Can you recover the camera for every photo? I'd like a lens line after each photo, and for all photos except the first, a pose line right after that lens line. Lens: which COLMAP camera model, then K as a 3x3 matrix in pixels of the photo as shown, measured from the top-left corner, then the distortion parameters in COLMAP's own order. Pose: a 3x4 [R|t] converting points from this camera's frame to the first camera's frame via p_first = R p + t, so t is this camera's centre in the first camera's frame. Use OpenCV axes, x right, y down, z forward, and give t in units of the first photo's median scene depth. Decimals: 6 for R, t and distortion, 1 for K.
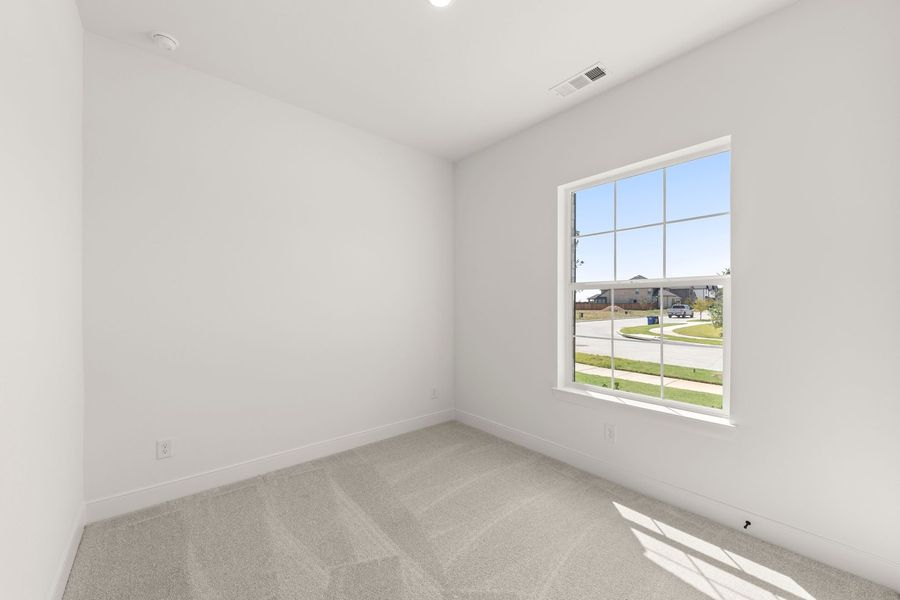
lens RADIAL K [[315.8, 0, 446.1], [0, 315.8, 291.3], [0, 0, 1]] dist [0.000065, -0.000052]
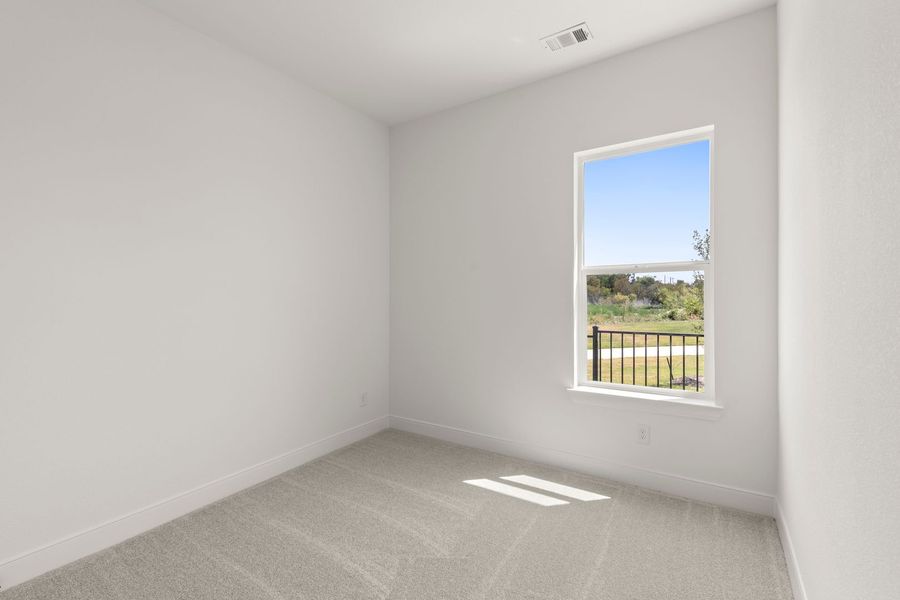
lens RADIAL K [[326.6, 0, 450.0], [0, 326.6, 297.3], [0, 0, 1]] dist [0.000242, -0.000007]
pose [[0.941105, -0.019342, 0.337561, -0.202333], [0.001417, 0.998579, 0.053266, 0.004521], [-0.338111, -0.049651, 0.939795, 0.216425]]
